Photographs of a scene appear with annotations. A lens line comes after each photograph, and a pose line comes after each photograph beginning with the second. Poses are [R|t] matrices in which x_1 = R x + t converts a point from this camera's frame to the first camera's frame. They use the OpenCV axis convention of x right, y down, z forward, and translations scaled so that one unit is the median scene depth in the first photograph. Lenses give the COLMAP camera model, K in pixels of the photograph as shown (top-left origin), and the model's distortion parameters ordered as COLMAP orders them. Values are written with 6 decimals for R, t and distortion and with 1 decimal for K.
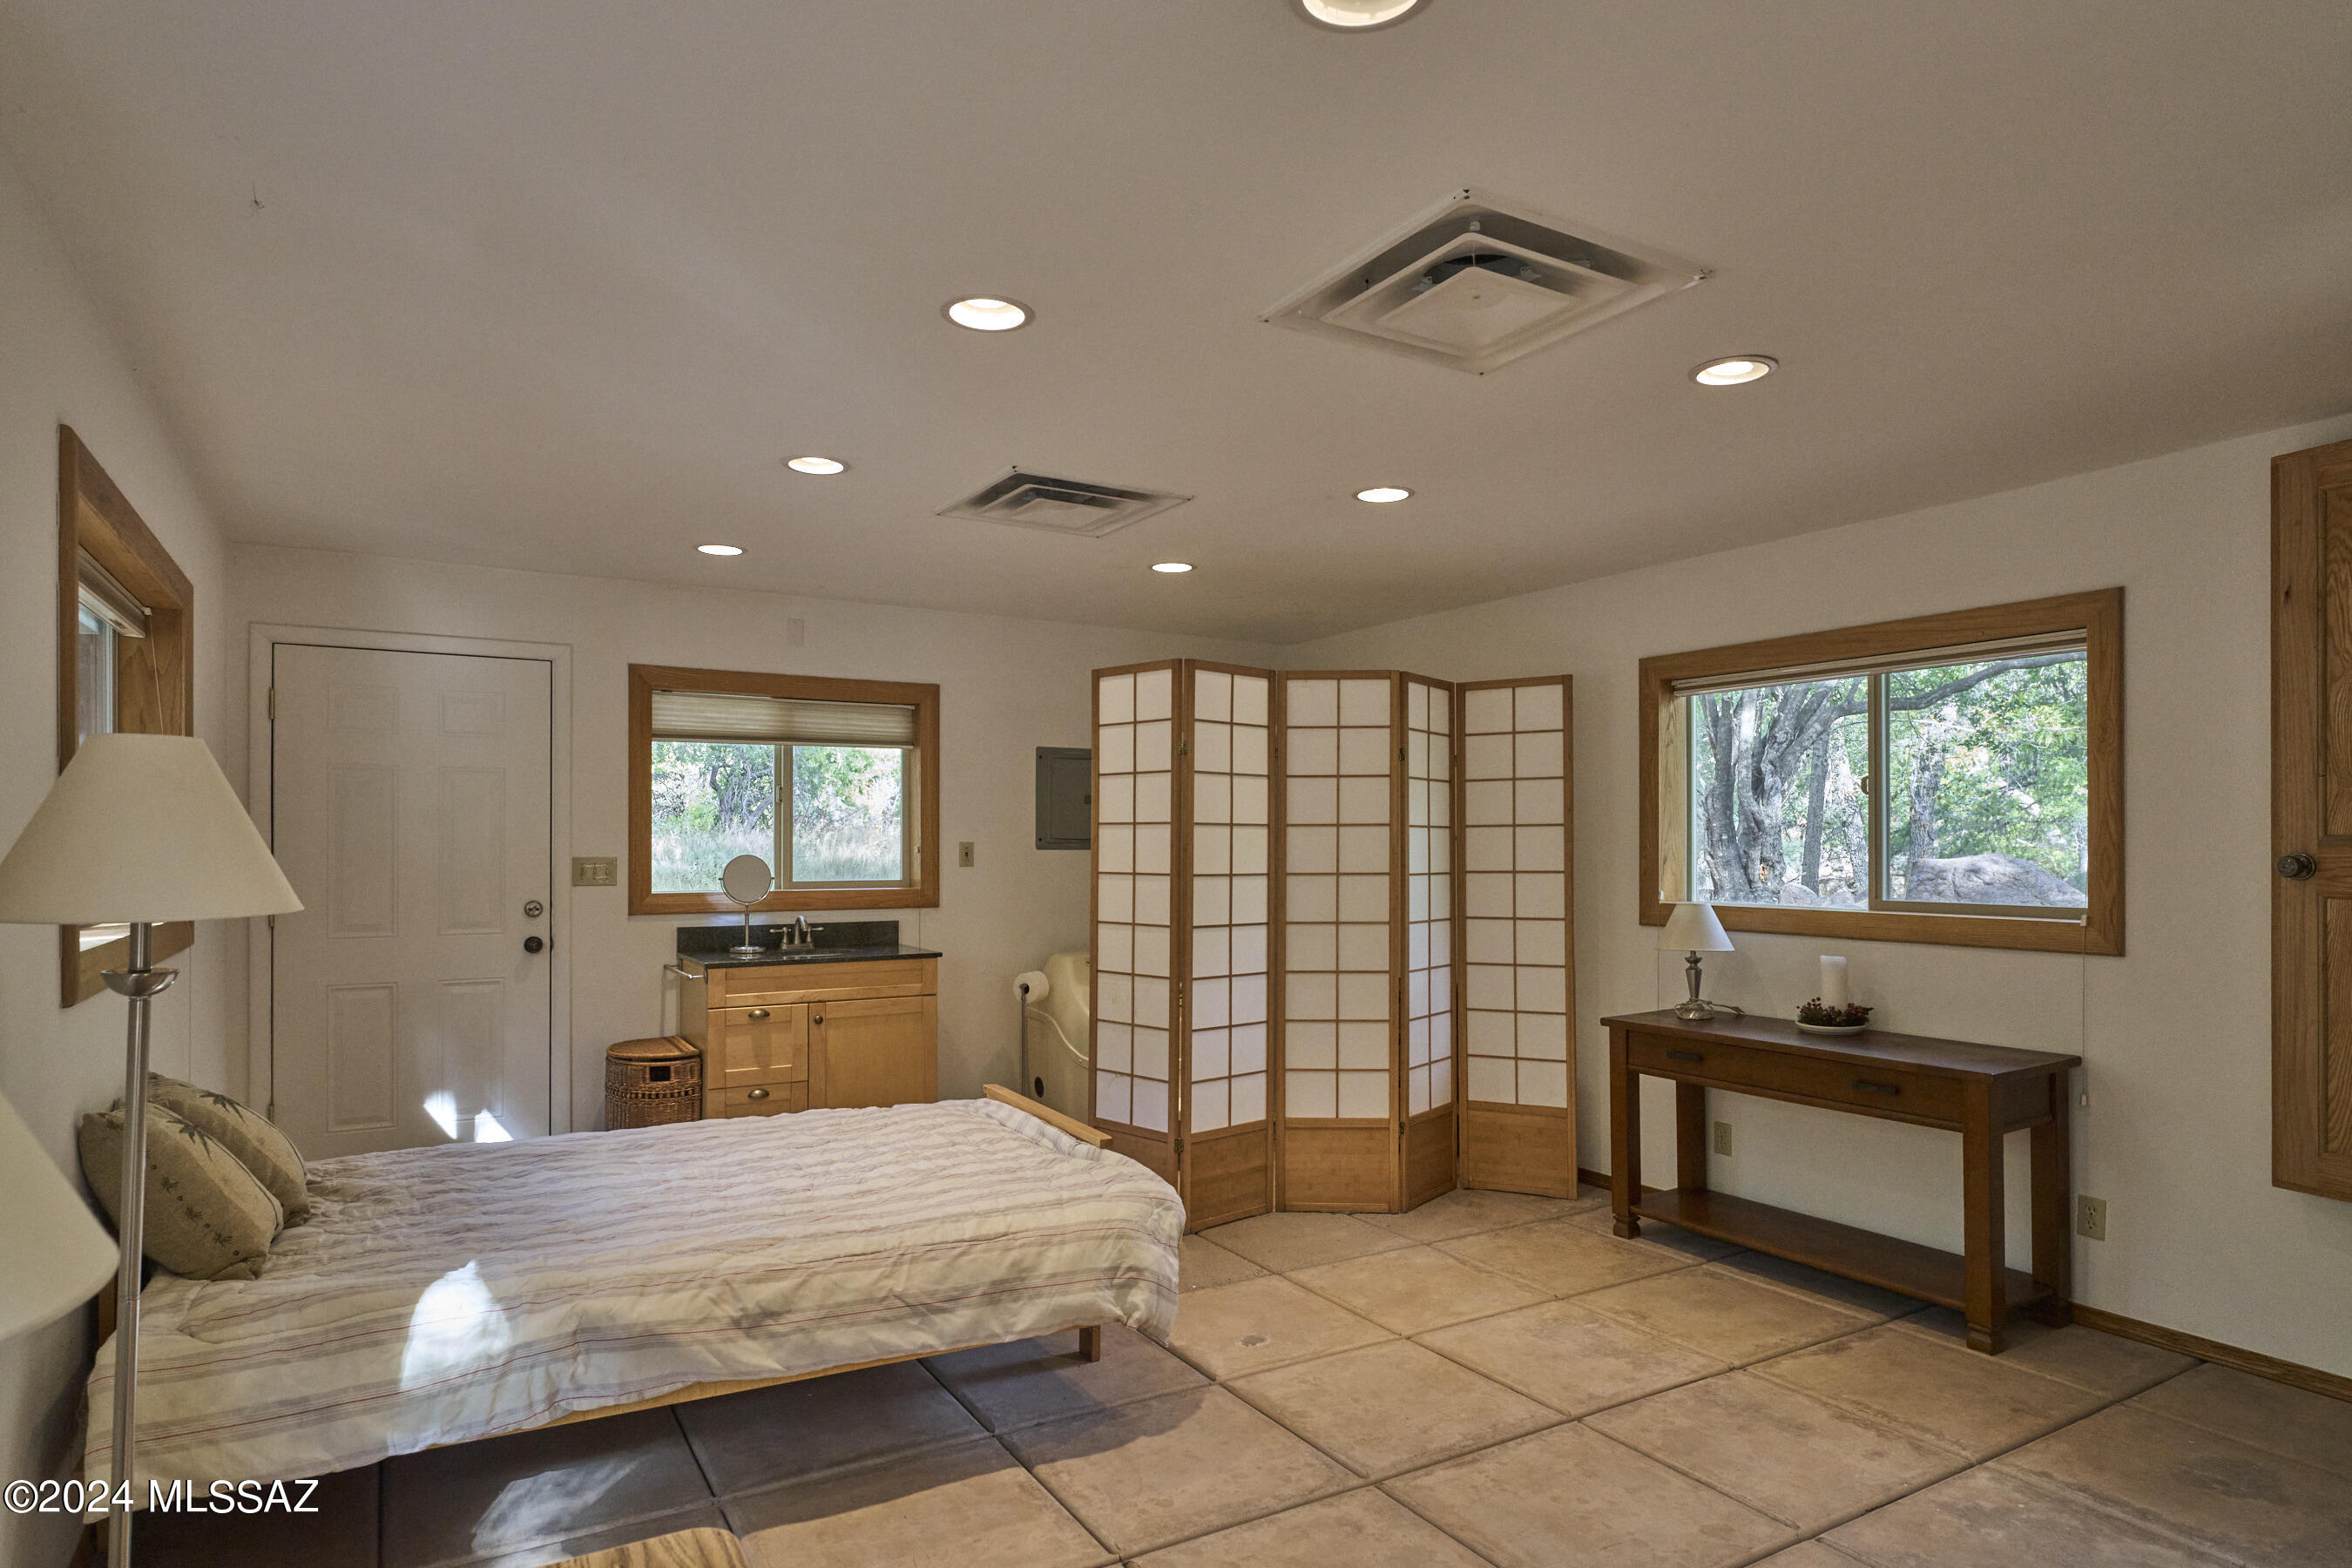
lens RADIAL K [[1323.6, 0, 1174.4], [0, 1323.6, 830.8], [0, 0, 1]] dist [-0.003952, -0.002229]
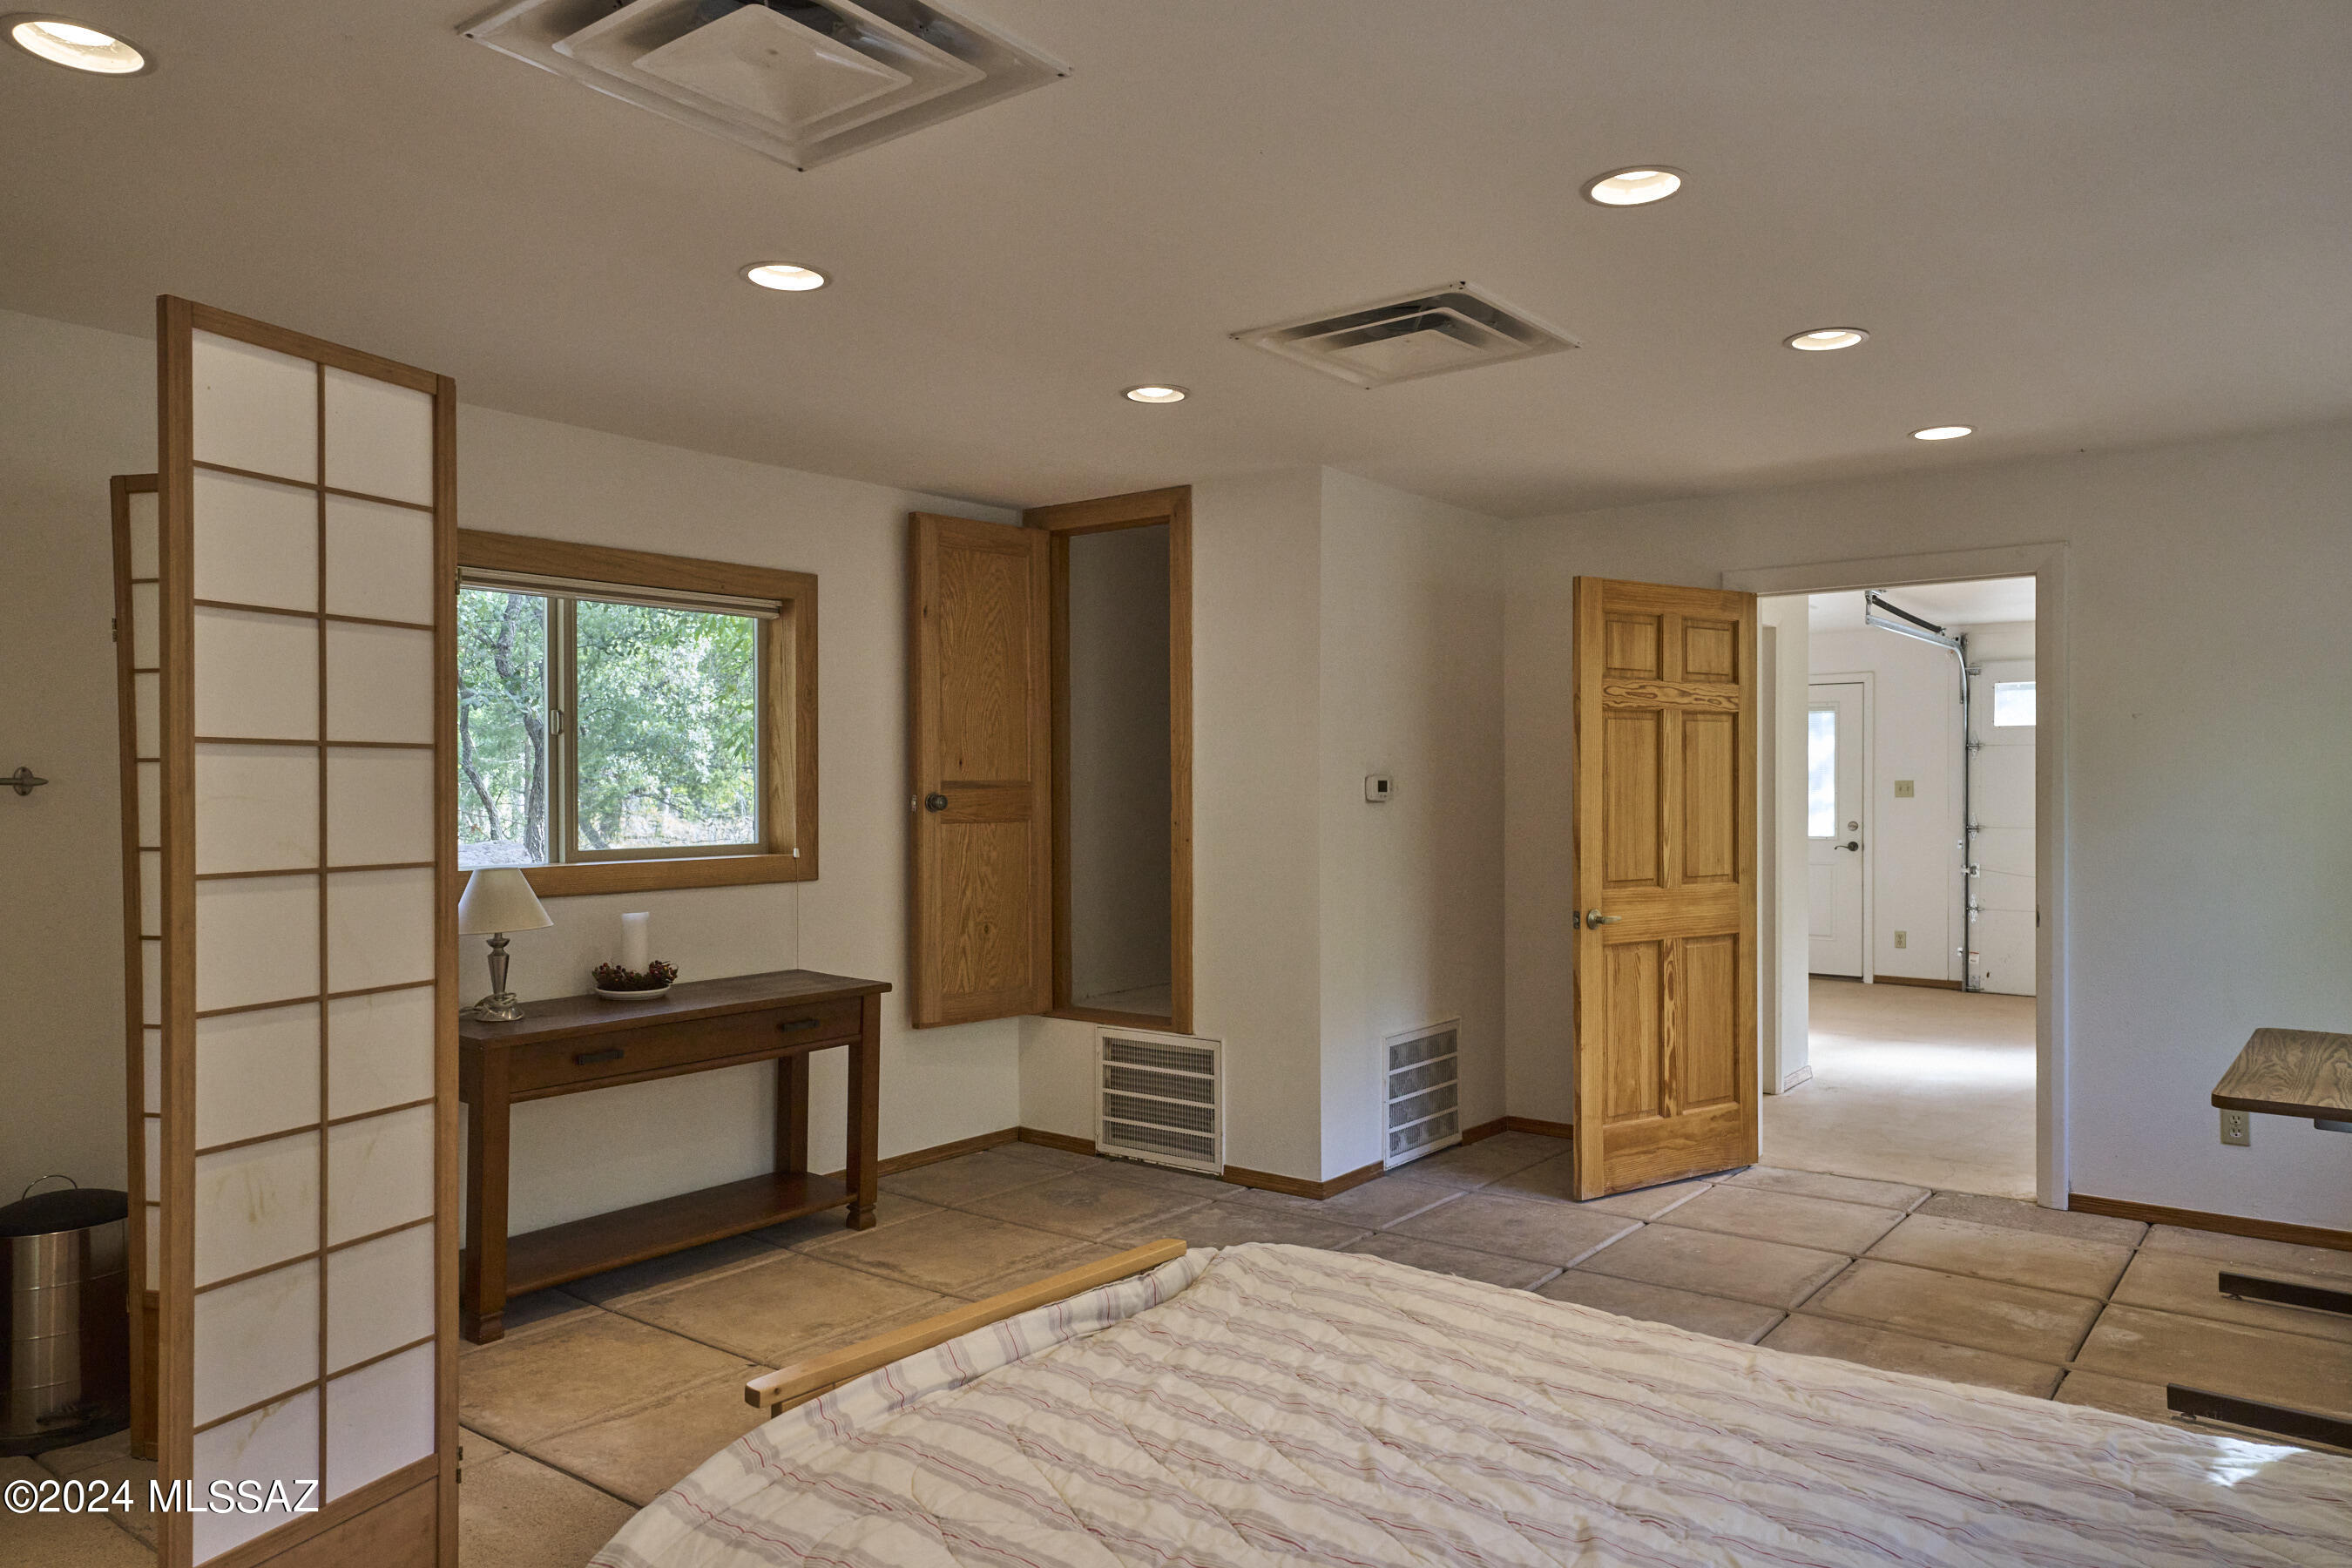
lens RADIAL K [[1561.1, 0, 1176.0], [0, 1561.1, 784.0], [0, 0, 1]] dist [-0.001642, 0.000899]
pose [[-0.367873, 0.000182, 0.929876, -0.525548], [-0.001784, 0.999998, -0.000901, 0.005989], [-0.929874, -0.001990, -0.367872, 0.875990]]
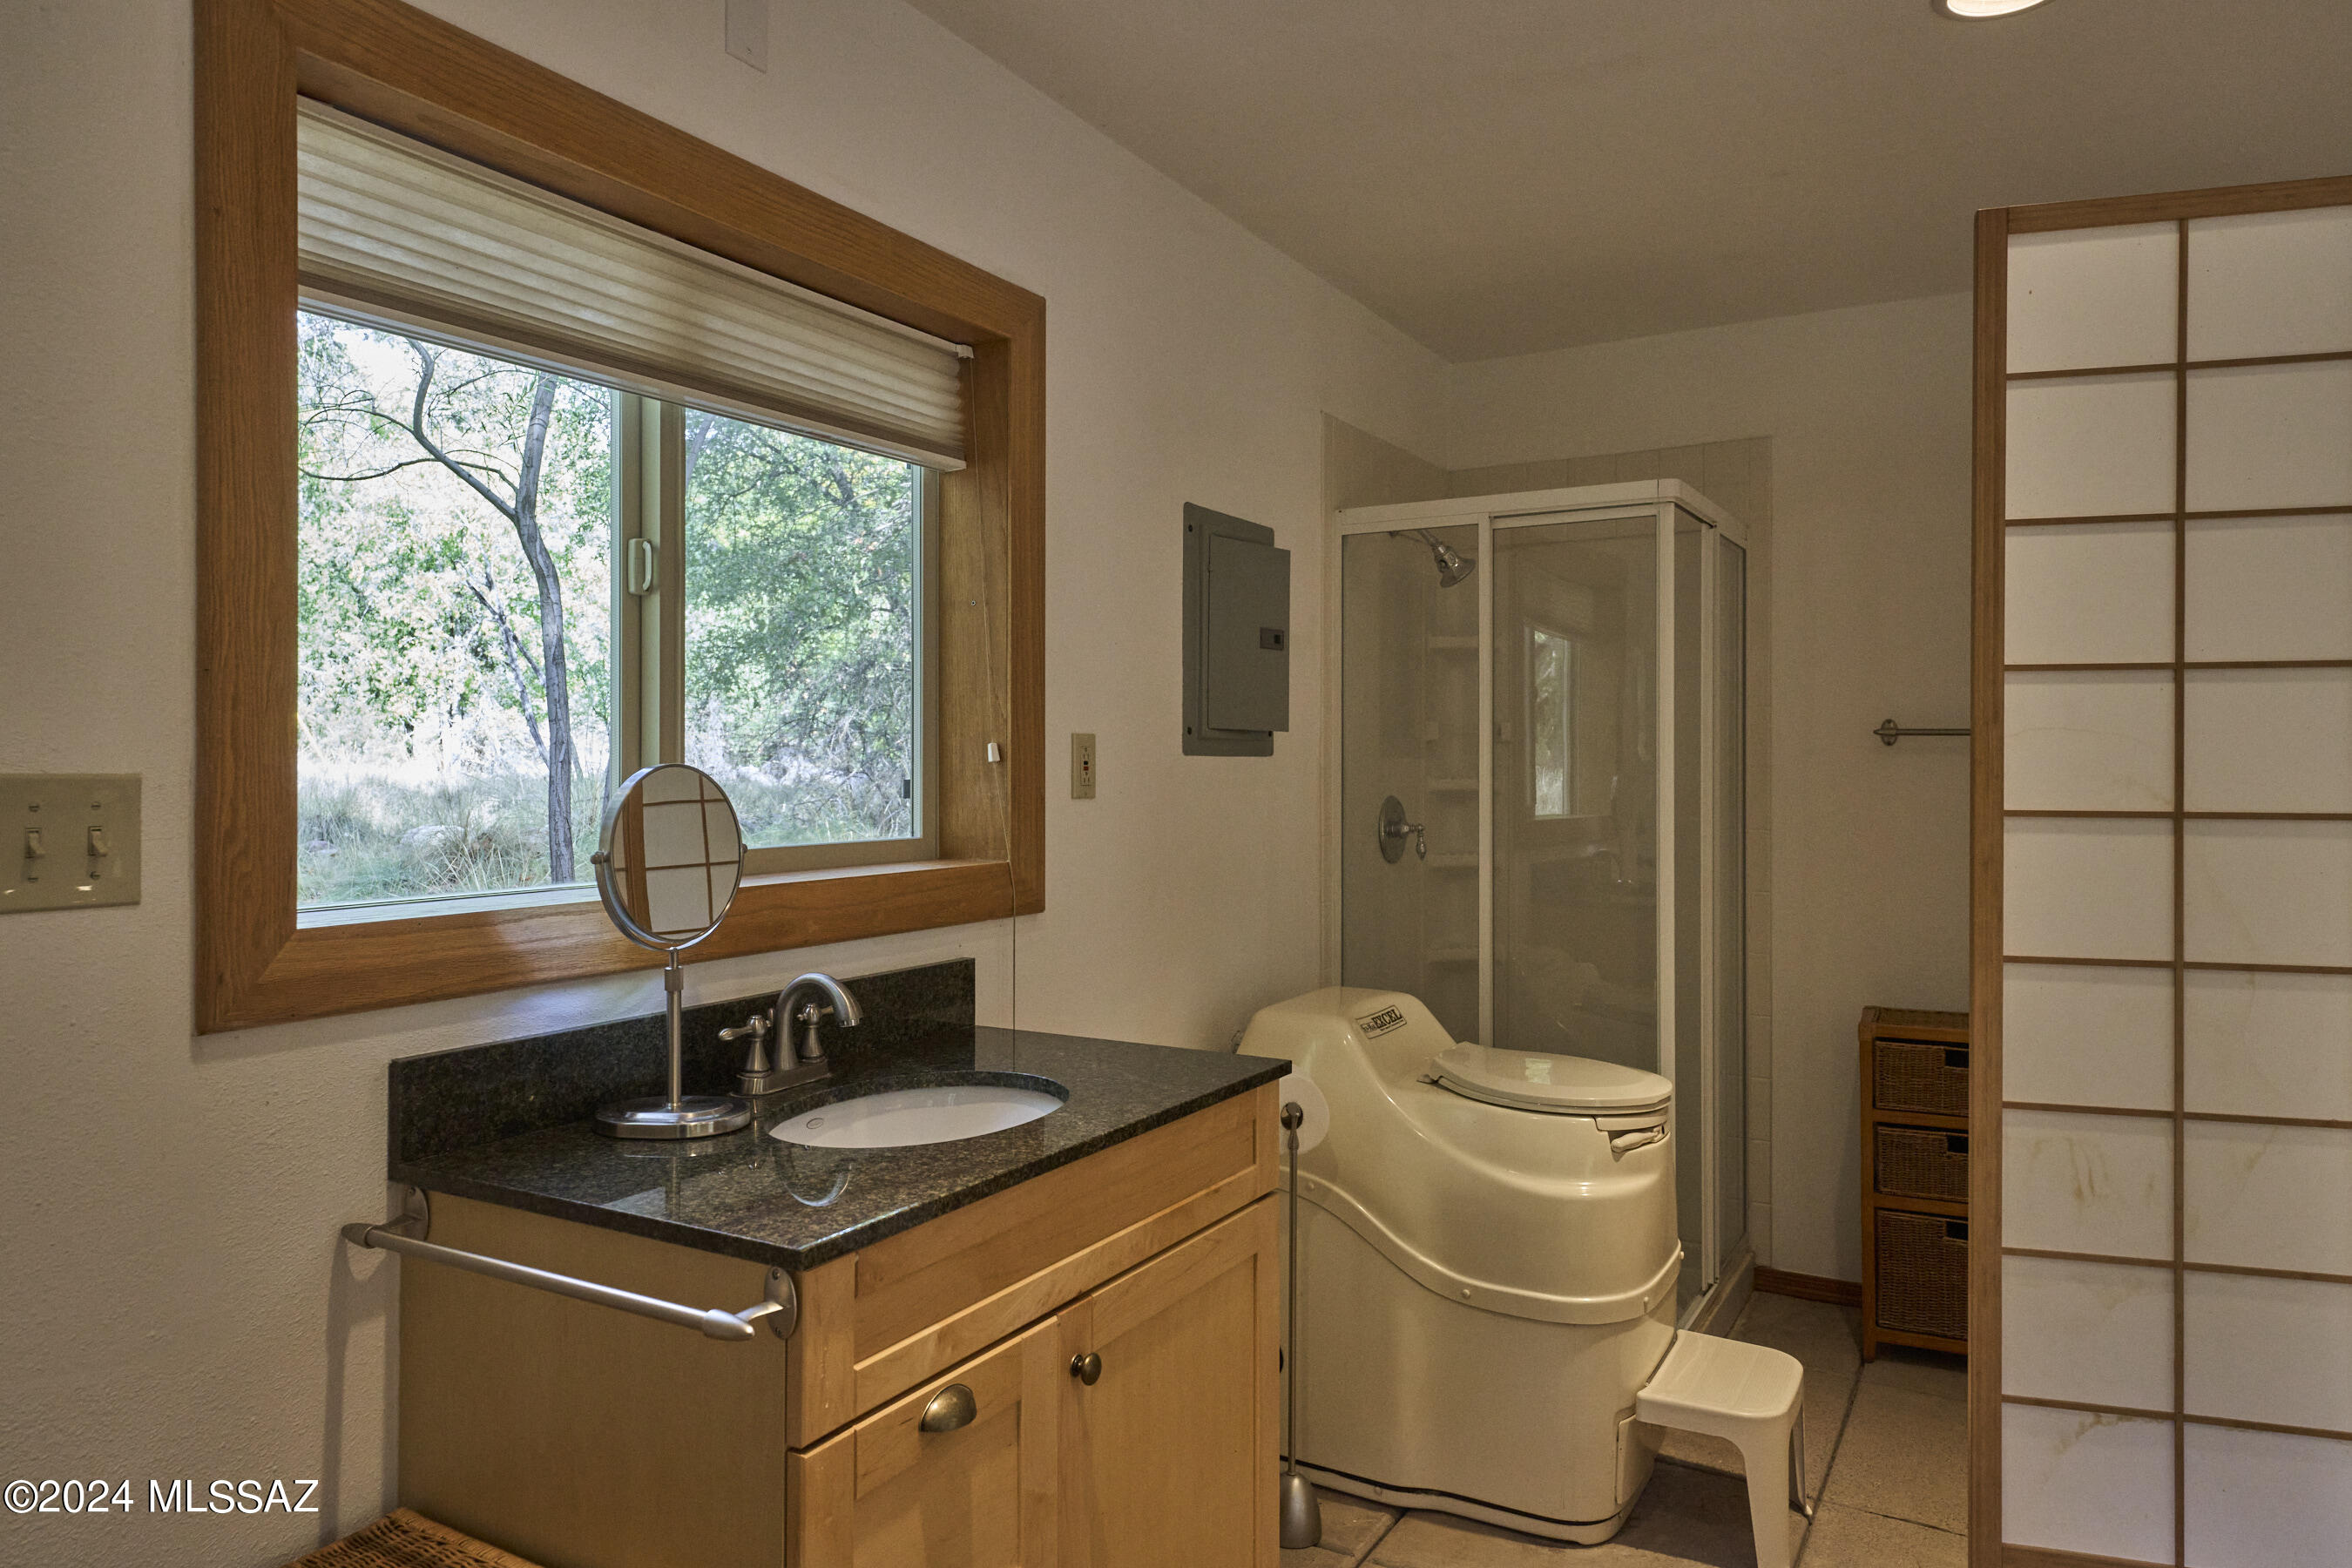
lens RADIAL K [[1530.7, 0, 1170.4], [0, 1530.7, 747.7], [0, 0, 1]] dist [0.005321, 0.002555]
pose [[0.875024, 0.003506, 0.484067, -0.417601], [-0.004390, 0.999990, 0.000693, 0.014877], [-0.484059, -0.002732, 0.875031, 0.733072]]
